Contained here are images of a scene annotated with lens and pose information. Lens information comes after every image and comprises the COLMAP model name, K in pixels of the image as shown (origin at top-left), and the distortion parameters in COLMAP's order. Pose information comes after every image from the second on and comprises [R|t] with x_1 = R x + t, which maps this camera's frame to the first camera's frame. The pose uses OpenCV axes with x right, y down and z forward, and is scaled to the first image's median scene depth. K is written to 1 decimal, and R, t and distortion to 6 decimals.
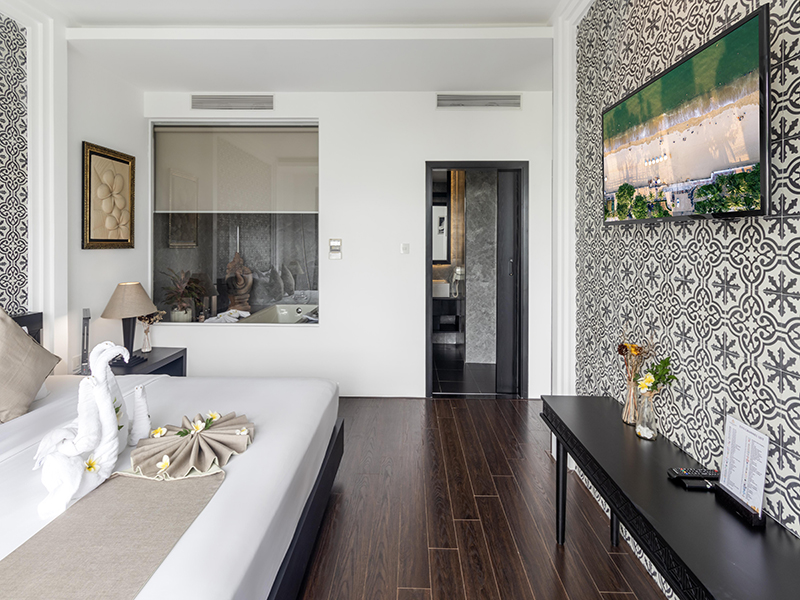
lens RADIAL K [[386.8, 0, 403.3], [0, 386.8, 245.4], [0, 0, 1]] dist [-0.000965, 0.000155]
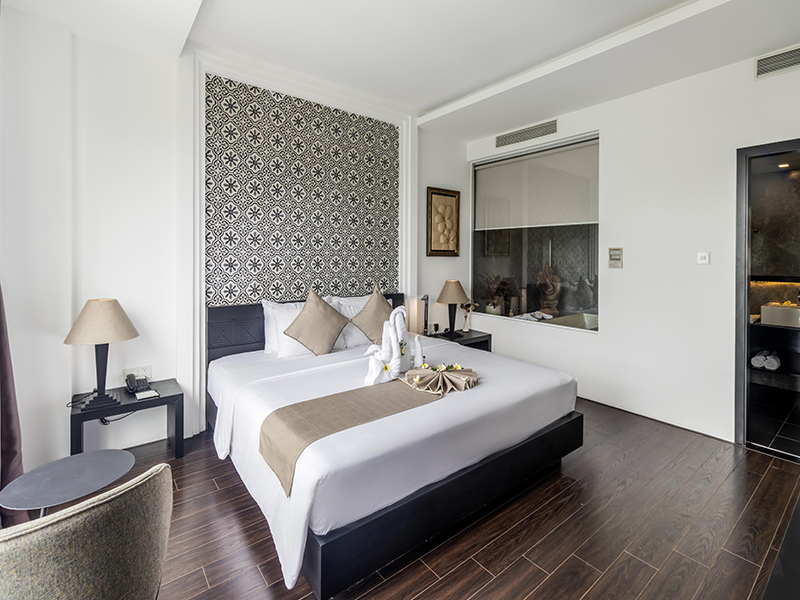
lens RADIAL K [[386.8, 0, 405.3], [0, 386.8, 258.9], [0, 0, 1]] dist [-0.000965, 0.000155]
pose [[0.635457, 0.005717, -0.772115, 0.314485], [-0.006598, 0.999976, 0.001973, 0.017598], [0.772108, 0.003841, 0.635480, -0.053600]]
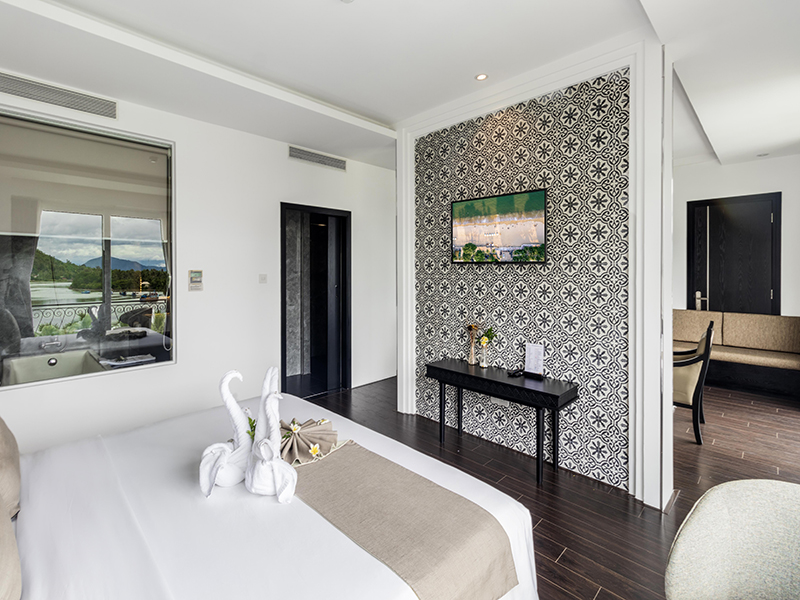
lens RADIAL K [[386.8, 0, 395.0], [0, 386.8, 273.7], [0, 0, 1]] dist [-0.000965, 0.000155]
pose [[0.686469, -0.010265, 0.727087, -0.684236], [0.007170, 0.999947, 0.007348, -0.013430], [-0.727124, 0.000169, 0.686507, -0.042134]]
